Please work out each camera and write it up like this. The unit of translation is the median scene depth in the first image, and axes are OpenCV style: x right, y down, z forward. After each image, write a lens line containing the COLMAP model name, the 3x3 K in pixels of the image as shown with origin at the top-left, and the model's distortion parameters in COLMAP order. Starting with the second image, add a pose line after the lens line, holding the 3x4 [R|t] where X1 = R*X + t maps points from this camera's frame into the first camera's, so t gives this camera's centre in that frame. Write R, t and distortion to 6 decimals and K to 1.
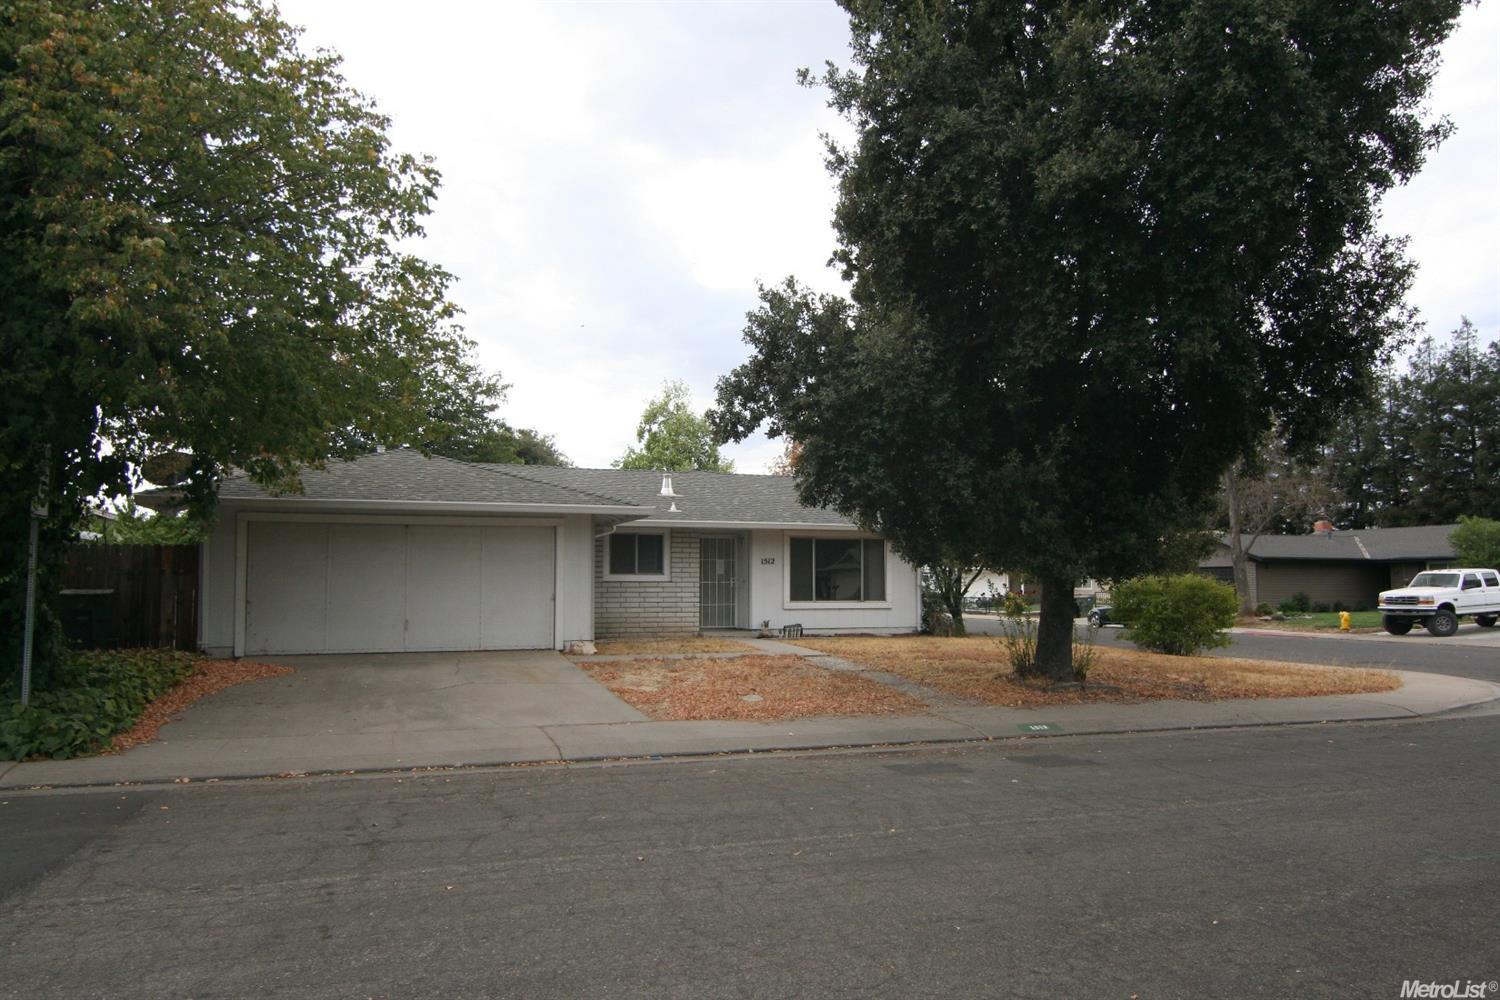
lens RADIAL K [[1038.2, 0, 749.8], [0, 1038.2, 515.3], [0, 0, 1]] dist [-0.001753, -0.005465]
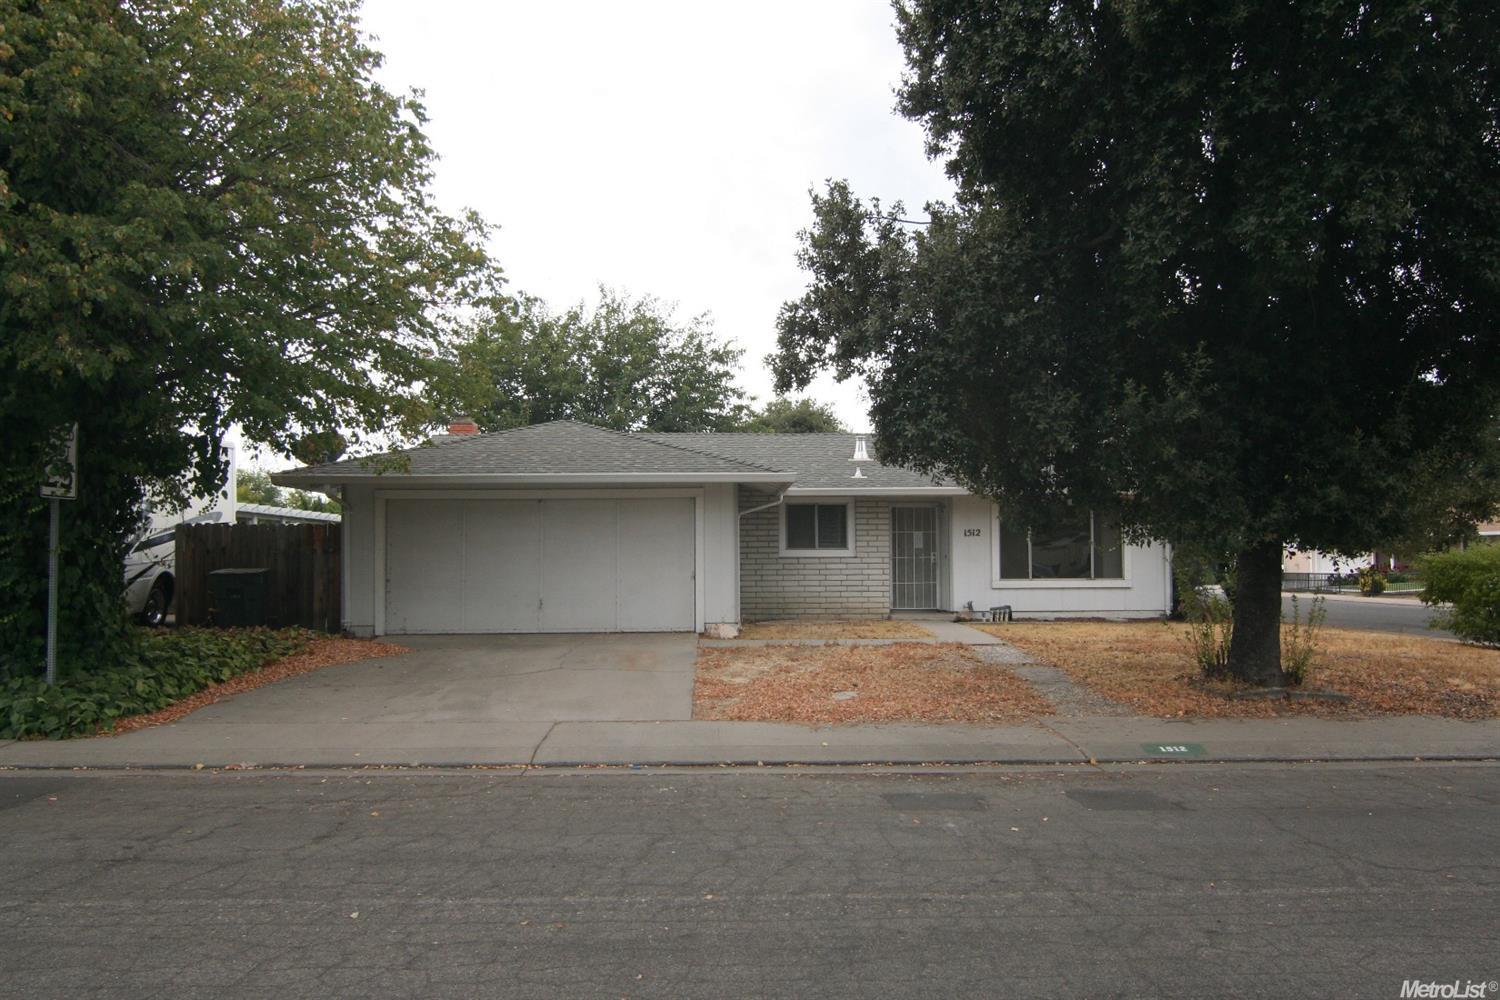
lens RADIAL K [[1089.5, 0, 750.9], [0, 1089.5, 512.8], [0, 0, 1]] dist [-0.000291, -0.011208]
pose [[0.951630, -0.019228, -0.306643, 0.215251], [0.026299, 0.999475, 0.018943, 0.010572], [0.306118, -0.026091, 0.951636, 0.152676]]
